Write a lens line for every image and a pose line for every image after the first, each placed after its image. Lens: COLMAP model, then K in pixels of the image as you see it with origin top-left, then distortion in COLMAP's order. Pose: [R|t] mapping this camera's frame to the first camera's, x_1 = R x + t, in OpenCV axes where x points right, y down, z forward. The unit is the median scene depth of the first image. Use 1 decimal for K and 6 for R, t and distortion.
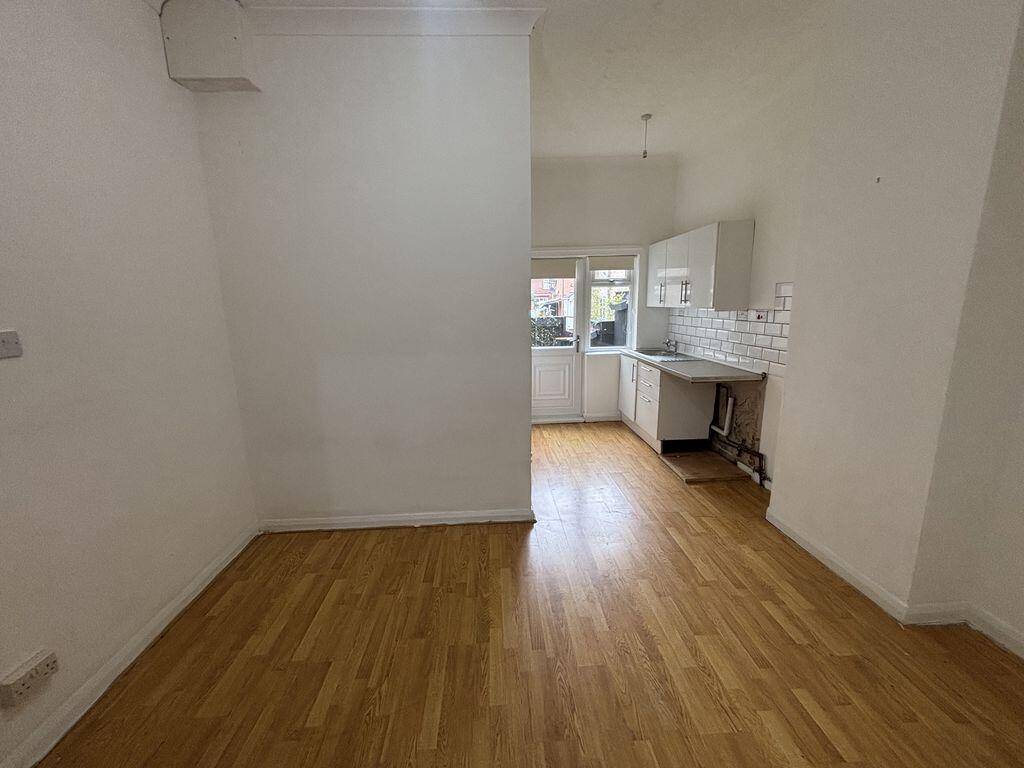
lens RADIAL K [[414.8, 0, 512.0], [0, 414.8, 384.0], [0, 0, 1]] dist [0.001958, 0.000069]
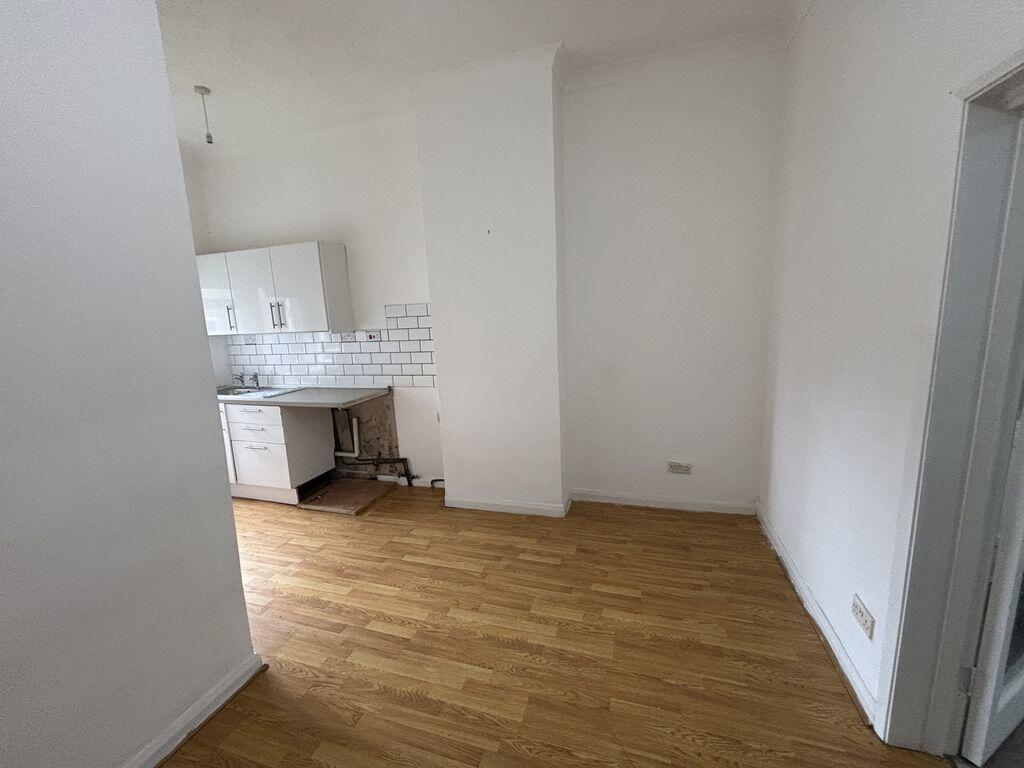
lens RADIAL K [[414.8, 0, 512.0], [0, 414.8, 384.0], [0, 0, 1]] dist [0.001958, 0.000069]
pose [[0.343148, -0.156043, 0.926229, -0.282181], [0.221153, 0.971803, 0.081788, -0.048806], [-0.912875, 0.176773, 0.367982, 0.288901]]
